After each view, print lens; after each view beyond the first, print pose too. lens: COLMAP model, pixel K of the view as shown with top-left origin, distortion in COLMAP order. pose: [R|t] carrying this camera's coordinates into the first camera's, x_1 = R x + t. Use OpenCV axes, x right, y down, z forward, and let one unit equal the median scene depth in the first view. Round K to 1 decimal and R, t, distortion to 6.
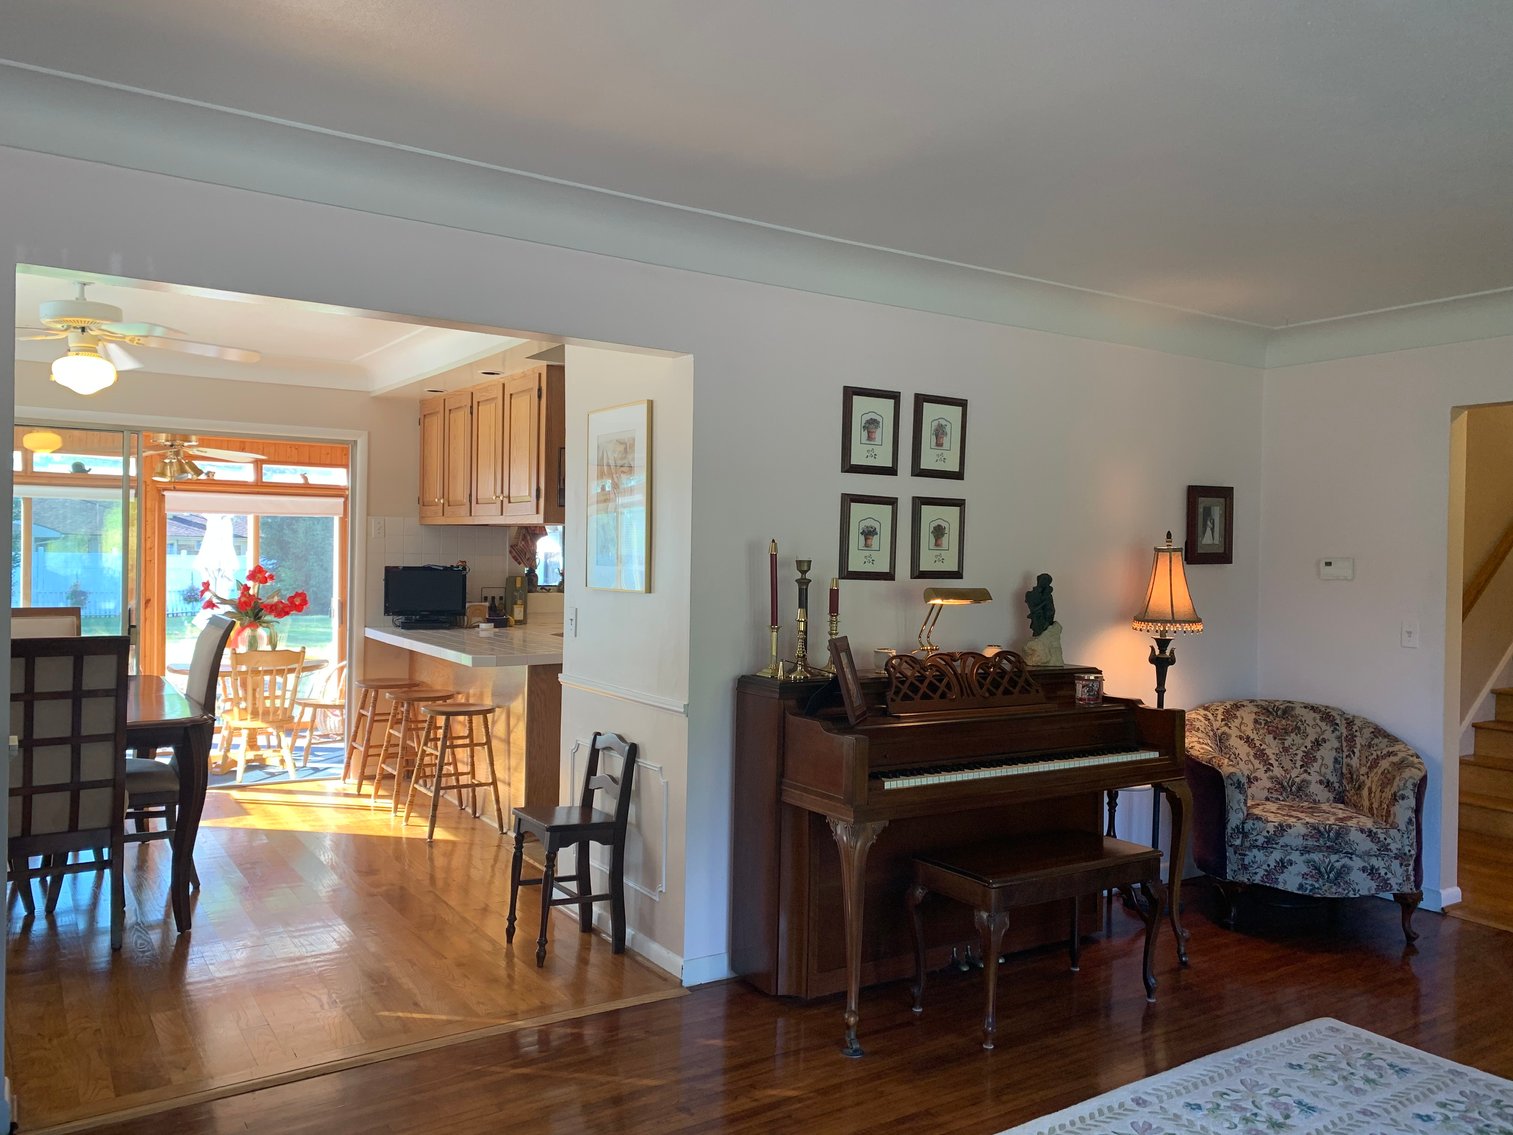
lens RADIAL K [[1163.8, 0, 748.4], [0, 1163.8, 556.4], [0, 0, 1]] dist [0.049966, -0.041606]
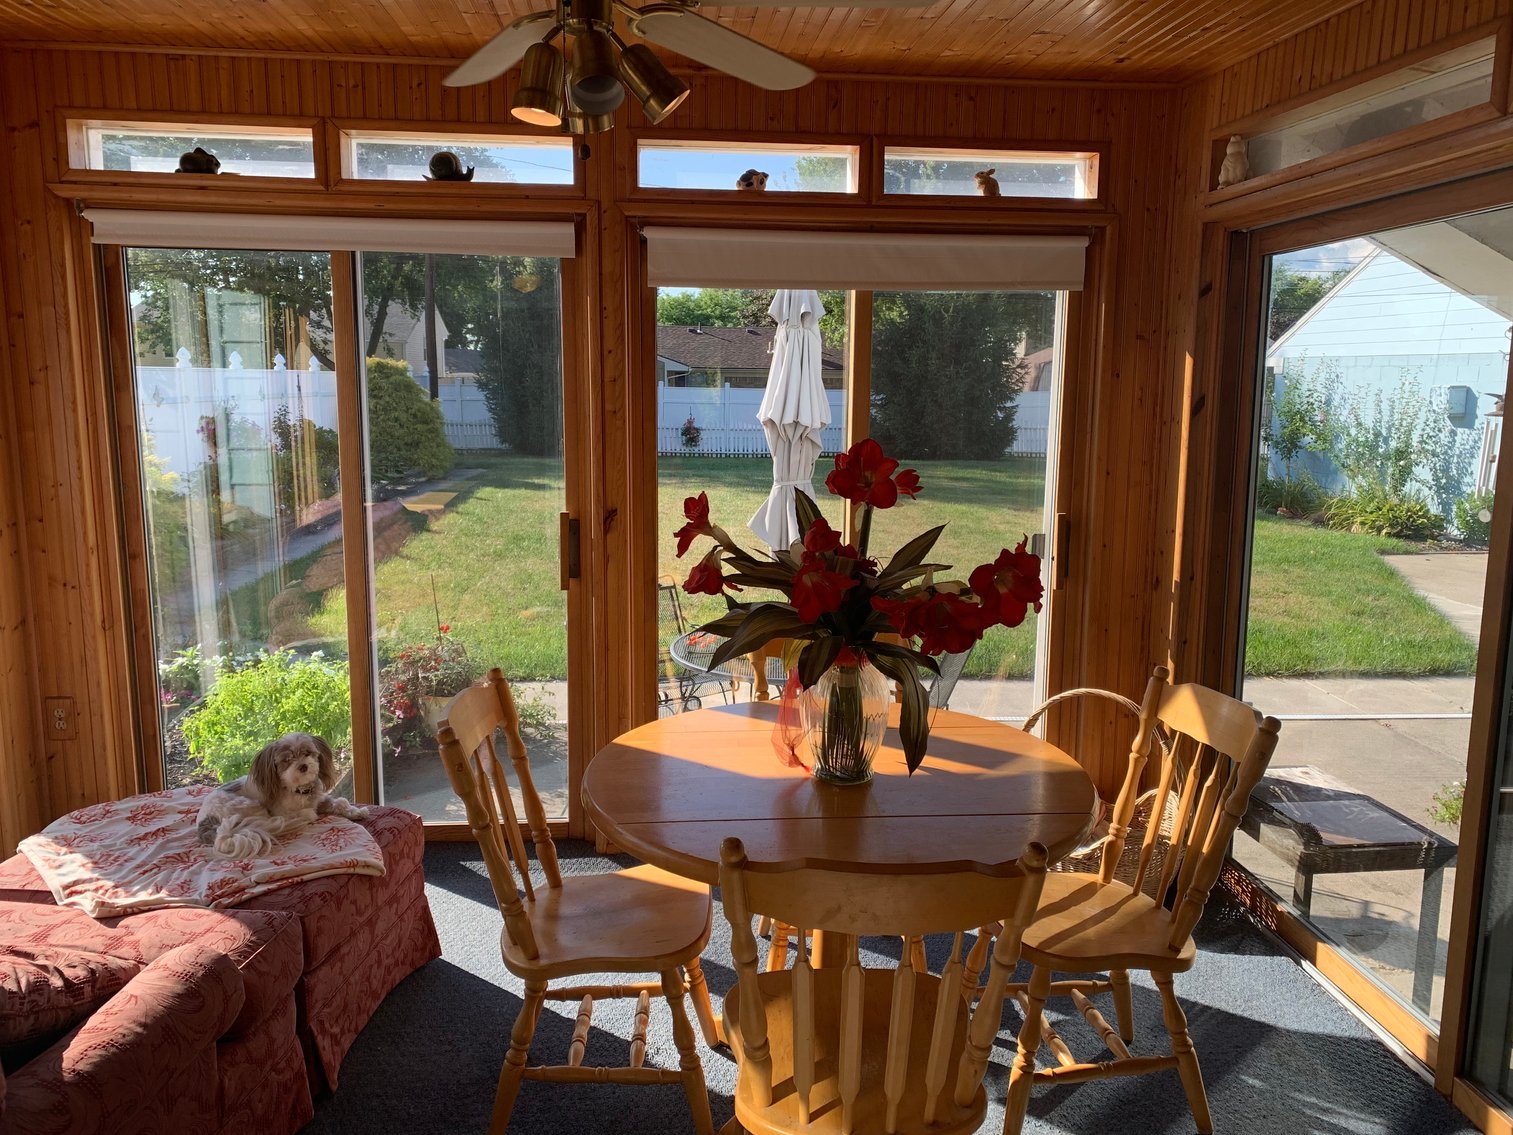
lens RADIAL K [[1163.8, 0, 759.5], [0, 1163.8, 560.2], [0, 0, 1]] dist [0.049966, -0.041606]
pose [[0.883834, 0.067519, -0.462902, -0.268595], [0.000631, 0.989356, 0.145511, -0.003677], [0.467800, -0.128900, 0.874384, 0.642018]]
